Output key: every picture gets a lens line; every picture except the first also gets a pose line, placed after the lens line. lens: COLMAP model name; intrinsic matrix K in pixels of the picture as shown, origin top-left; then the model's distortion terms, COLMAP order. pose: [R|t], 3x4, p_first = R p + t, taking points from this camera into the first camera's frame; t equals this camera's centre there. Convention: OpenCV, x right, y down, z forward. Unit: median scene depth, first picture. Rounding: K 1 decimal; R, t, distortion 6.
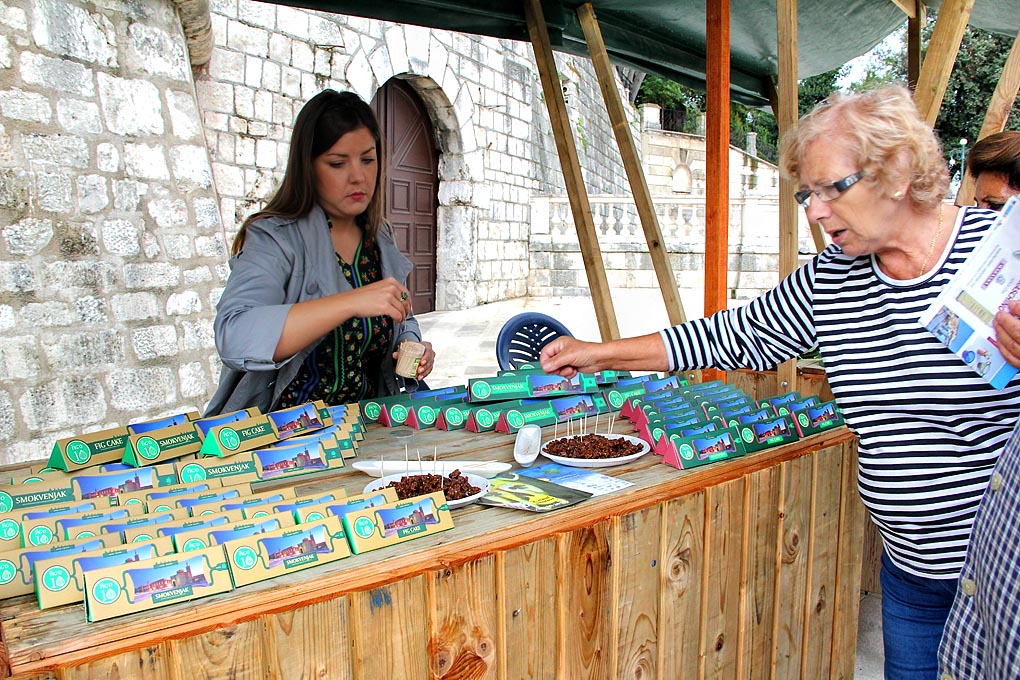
lens RADIAL K [[825.6, 0, 501.1], [0, 825.6, 337.9], [0, 0, 1]] dist [-0.186102, 0.136563]
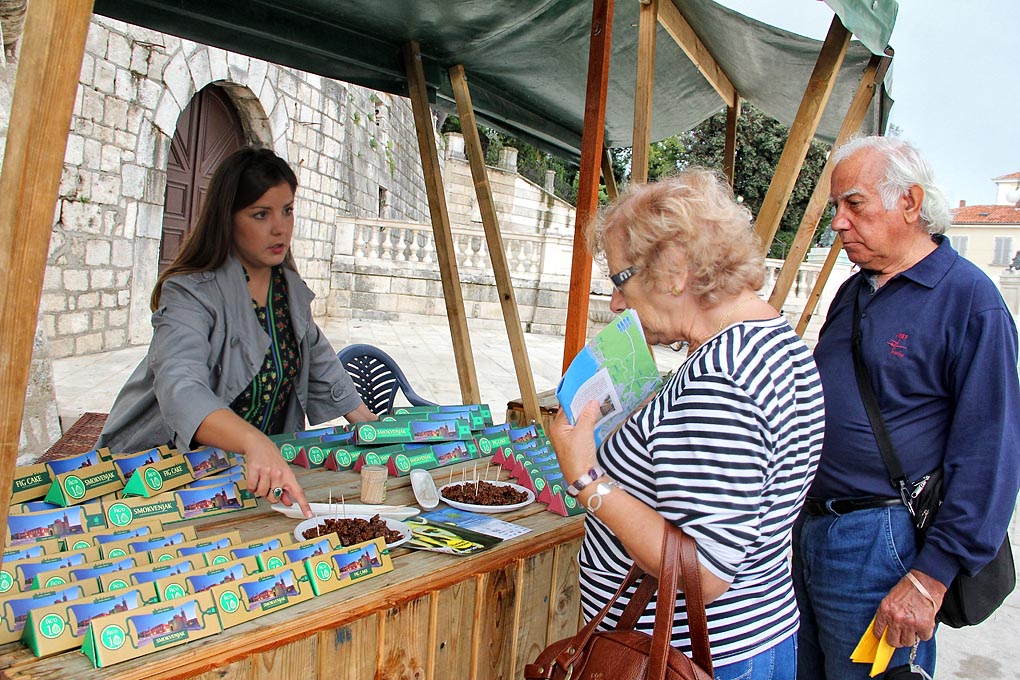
lens RADIAL K [[825.6, 0, 501.1], [0, 825.6, 337.9], [0, 0, 1]] dist [-0.186102, 0.136563]
pose [[0.965177, 0.065873, 0.253168, -0.156118], [-0.059232, 0.997673, -0.033773, -0.040429], [-0.254803, 0.017602, 0.966833, -0.085499]]
